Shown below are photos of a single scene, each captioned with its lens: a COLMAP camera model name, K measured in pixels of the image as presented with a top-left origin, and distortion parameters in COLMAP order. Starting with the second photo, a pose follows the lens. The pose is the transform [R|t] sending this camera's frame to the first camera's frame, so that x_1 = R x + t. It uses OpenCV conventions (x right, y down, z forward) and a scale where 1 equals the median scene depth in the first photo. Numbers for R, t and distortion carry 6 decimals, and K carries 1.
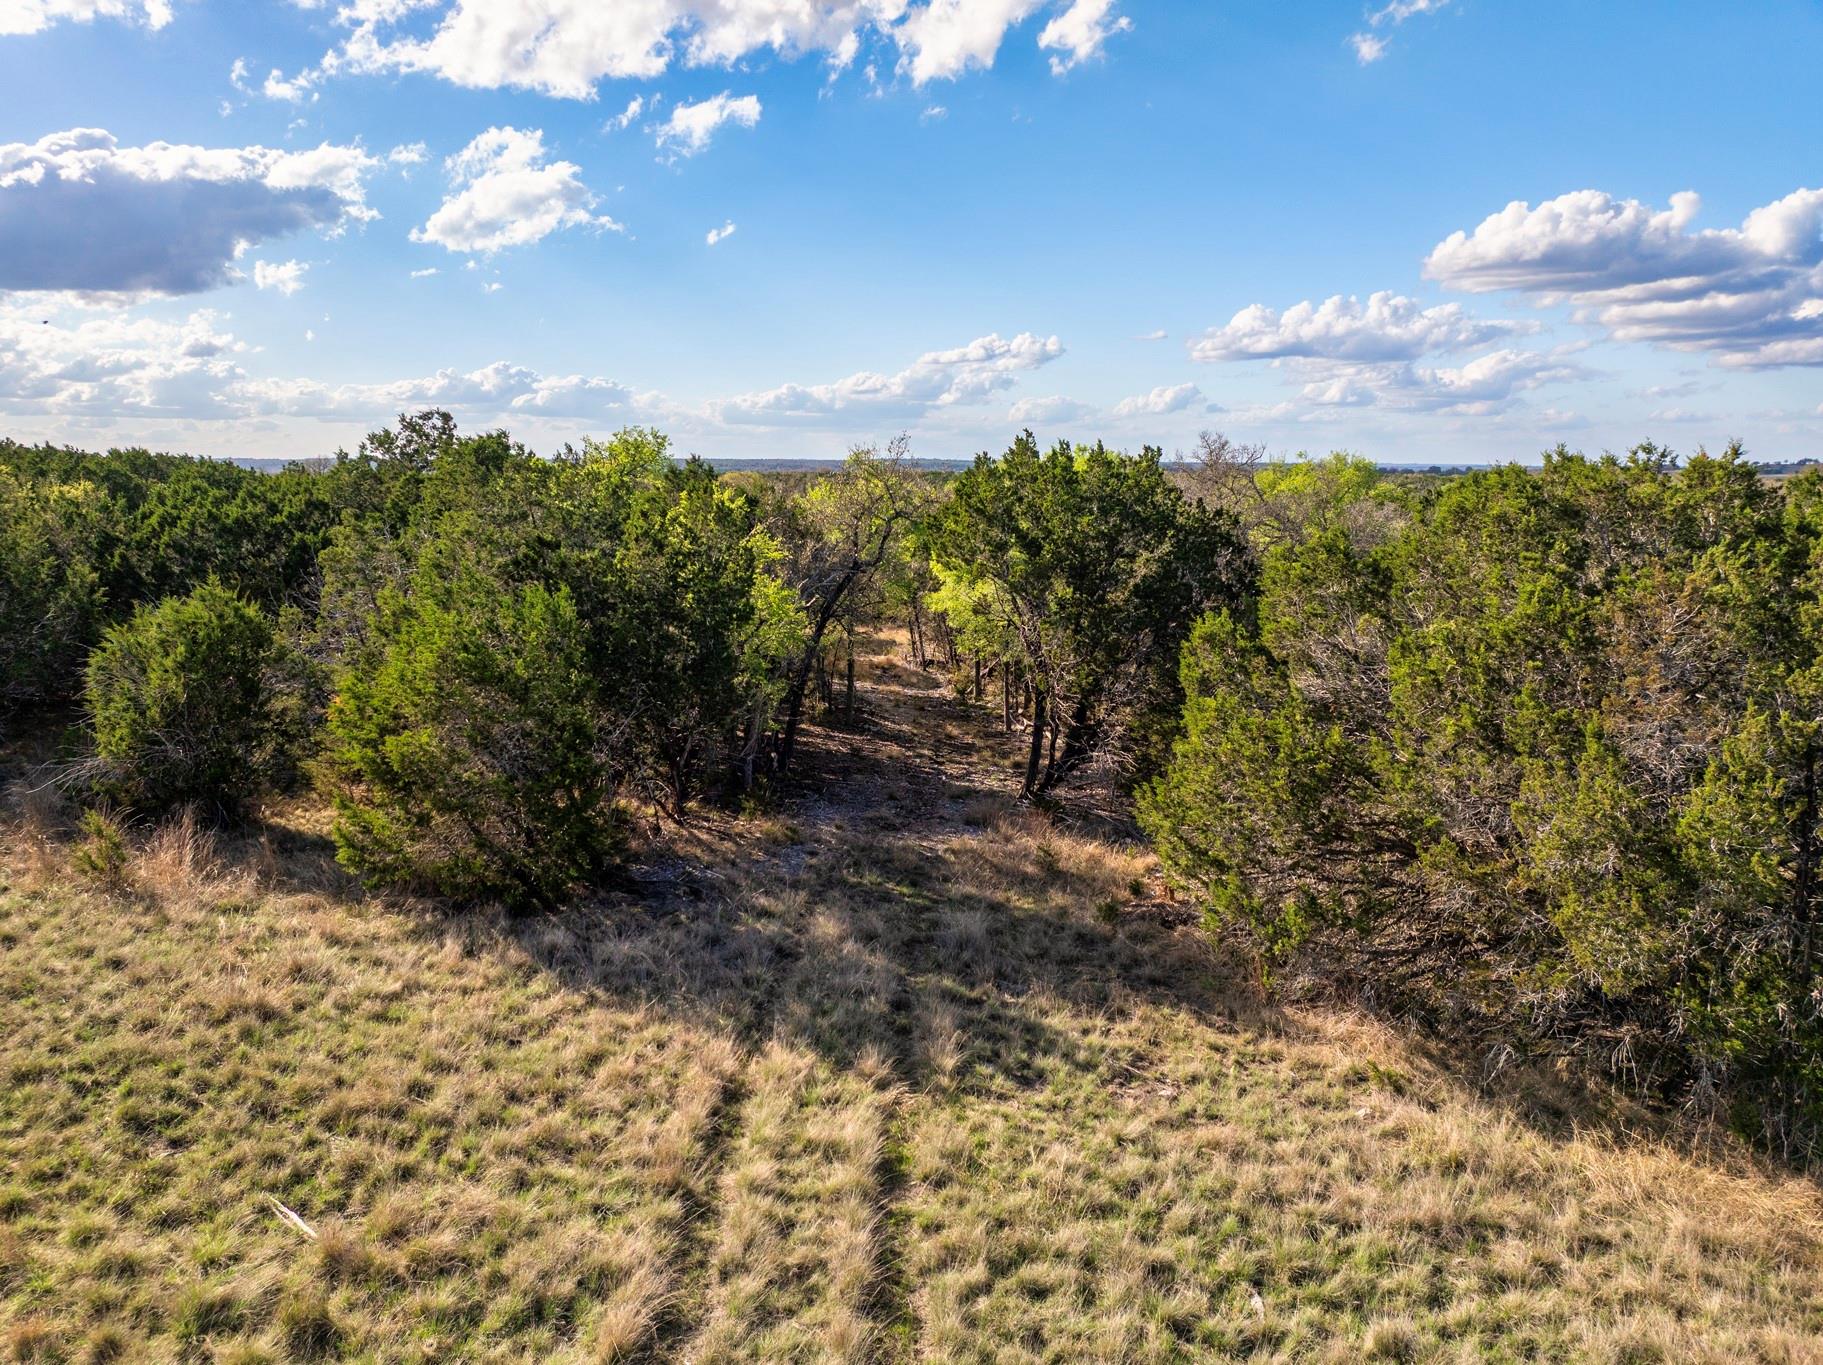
lens RADIAL K [[1281.3, 0, 919.0], [0, 1281.3, 708.5], [0, 0, 1]] dist [-0.056545, 0.027392]
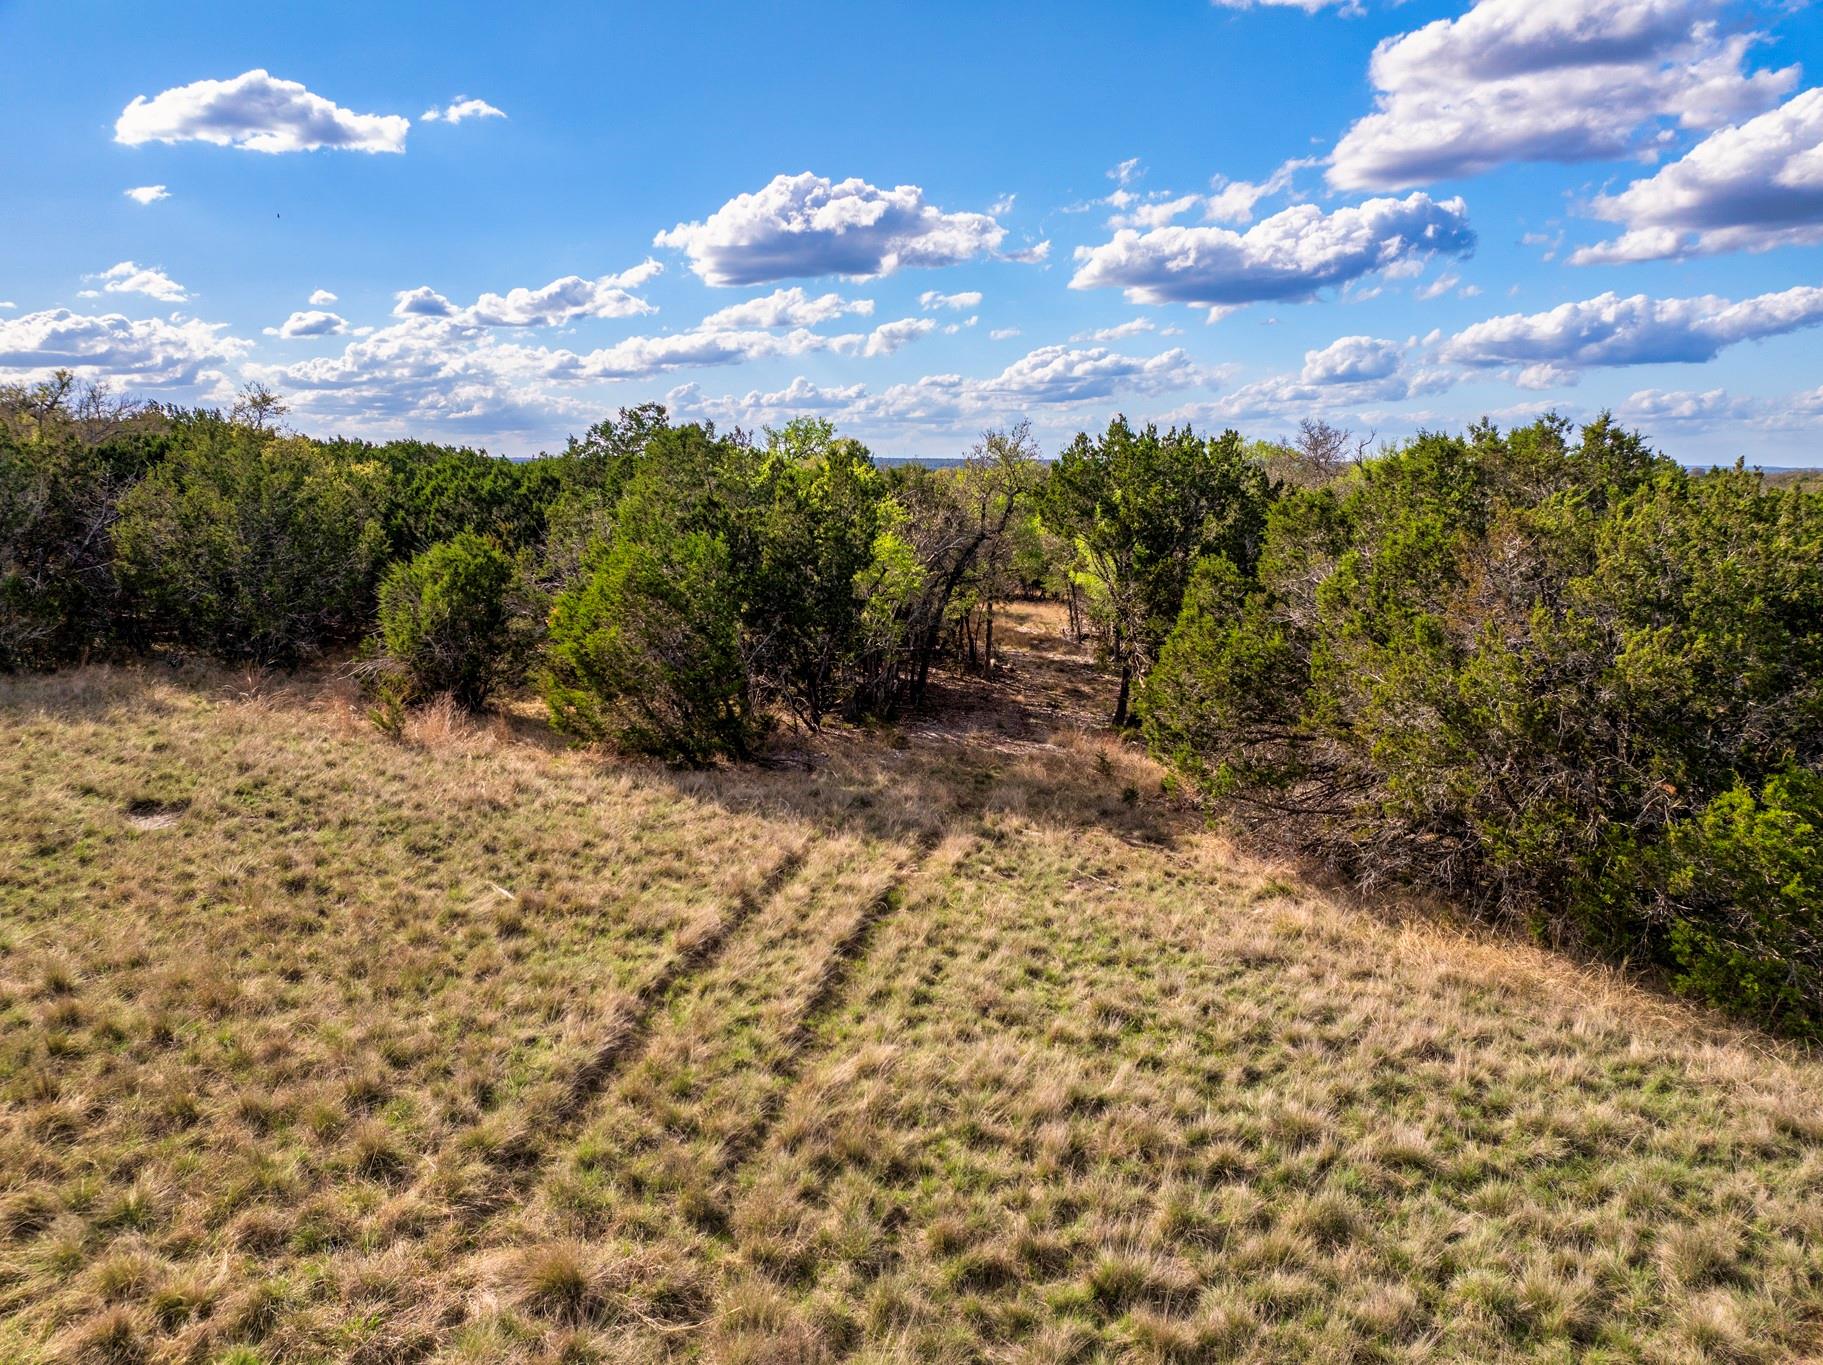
lens RADIAL K [[1283.5, 0, 923.3], [0, 1283.5, 691.3], [0, 0, 1]] dist [-0.054224, 0.028782]
pose [[0.986337, 0.027939, -0.162354, 0.137534], [-0.030166, 0.999481, -0.011269, 0.072855], [0.161955, 0.016012, 0.986668, -0.252365]]
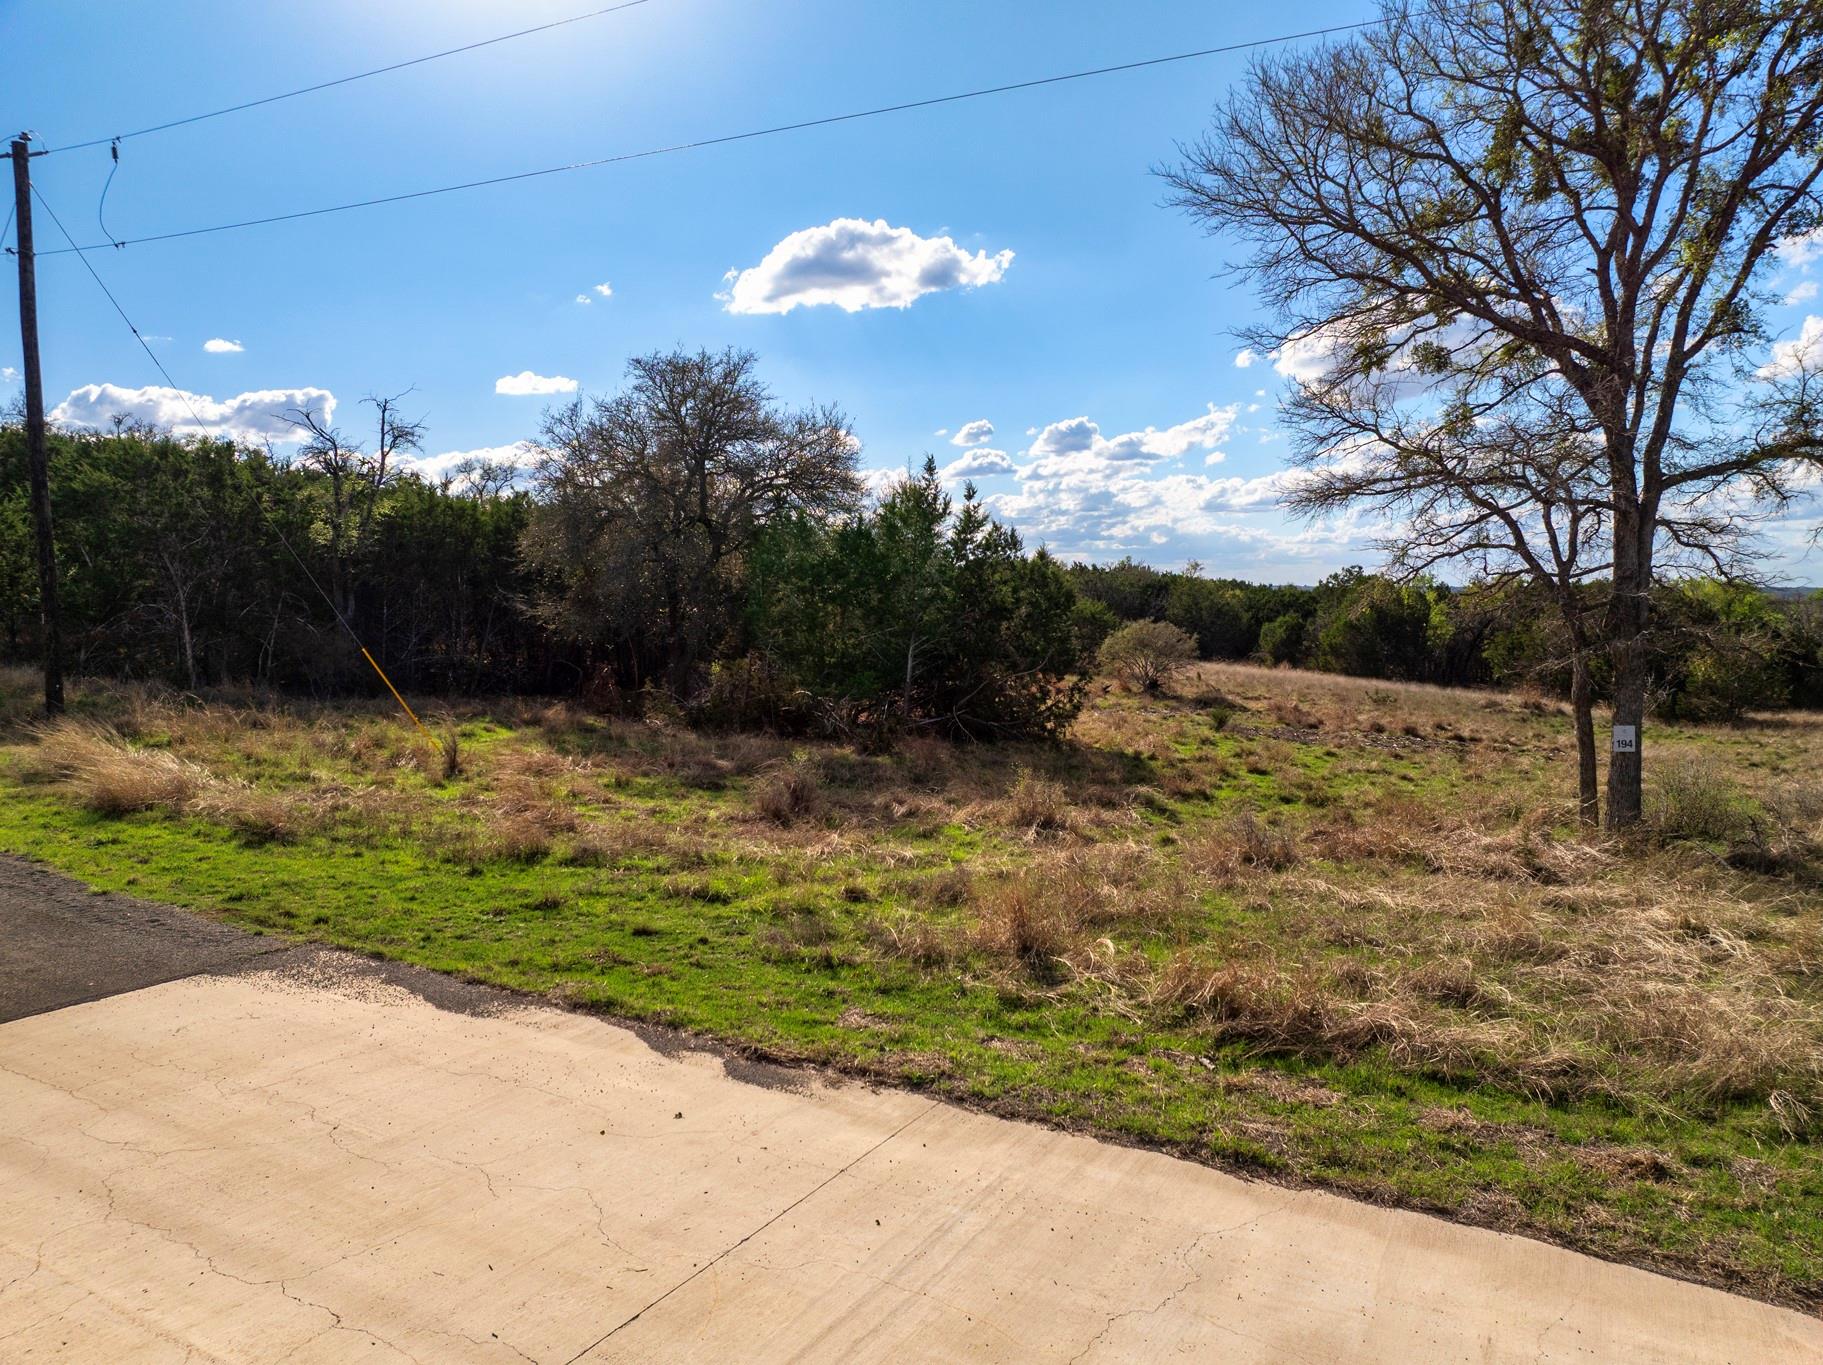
lens RADIAL K [[1293.1, 0, 917.8], [0, 1293.1, 680.9], [0, 0, 1]] dist [-0.061971, 0.038398]
pose [[0.765824, 0.042374, -0.641652, 1.219681], [-0.120324, 0.989646, -0.078253, 0.608663], [0.631693, 0.137134, 0.762993, -2.983442]]
